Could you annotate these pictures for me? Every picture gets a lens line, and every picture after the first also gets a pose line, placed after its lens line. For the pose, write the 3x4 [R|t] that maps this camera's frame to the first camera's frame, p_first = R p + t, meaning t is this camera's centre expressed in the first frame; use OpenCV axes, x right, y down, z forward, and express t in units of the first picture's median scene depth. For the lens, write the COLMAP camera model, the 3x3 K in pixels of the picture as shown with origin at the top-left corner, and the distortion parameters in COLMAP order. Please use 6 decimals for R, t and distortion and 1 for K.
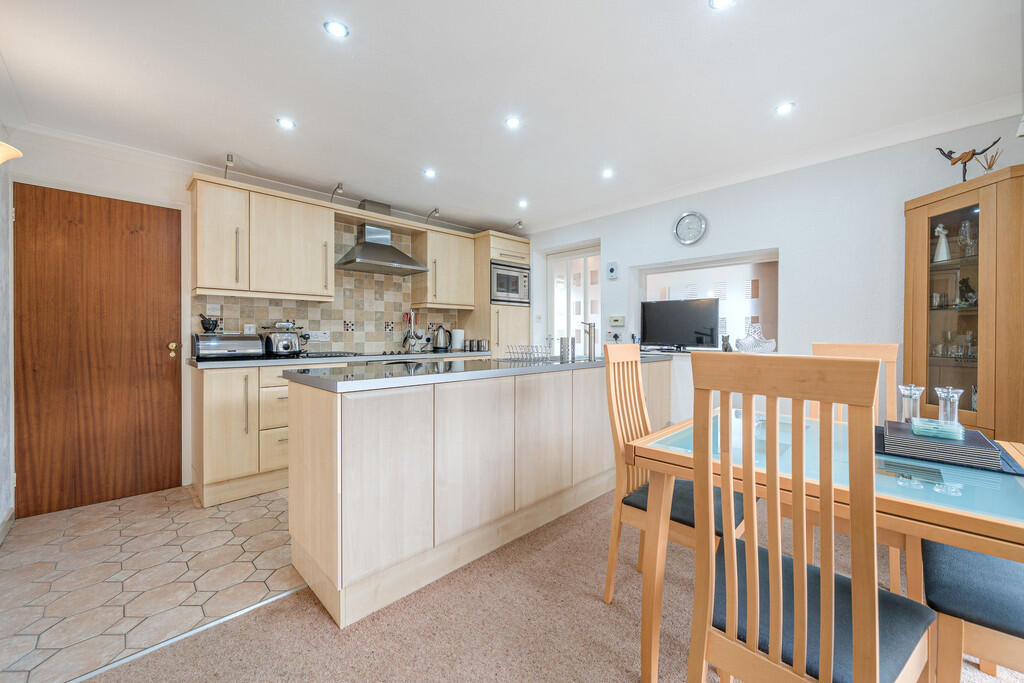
lens RADIAL K [[398.7, 0, 508.7], [0, 398.7, 337.4], [0, 0, 1]] dist [-0.005991, 0.000974]
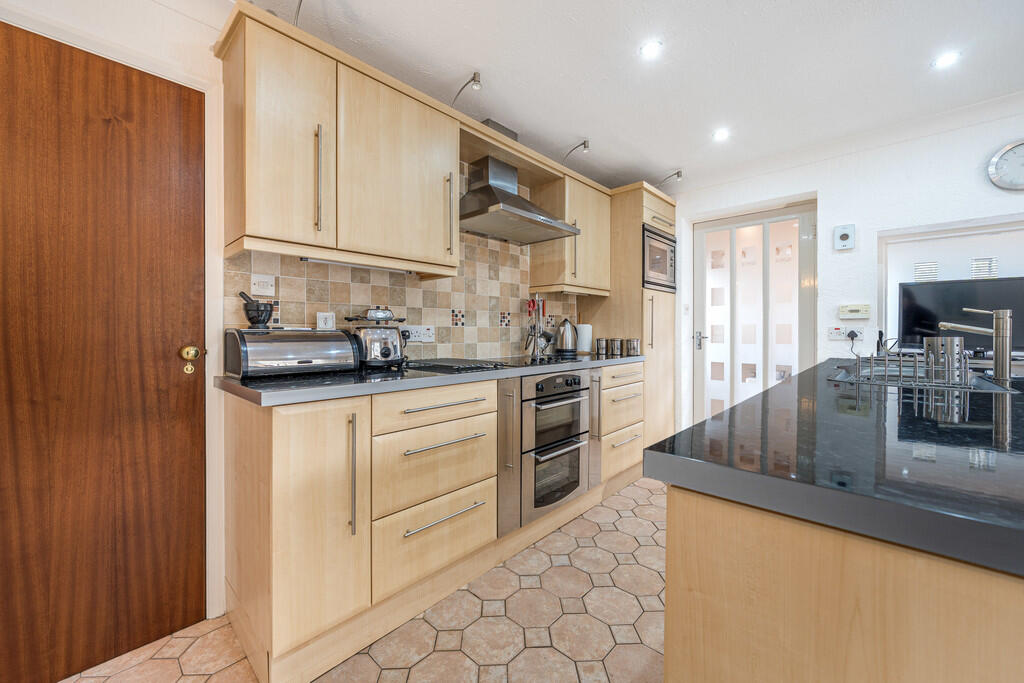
lens RADIAL K [[398.7, 0, 513.7], [0, 398.7, 334.7], [0, 0, 1]] dist [-0.005991, 0.000974]
pose [[0.999038, 0.000672, 0.043851, -0.440480], [-0.000706, 0.999999, 0.000762, -0.002708], [-0.043851, -0.000792, 0.999038, 0.458422]]
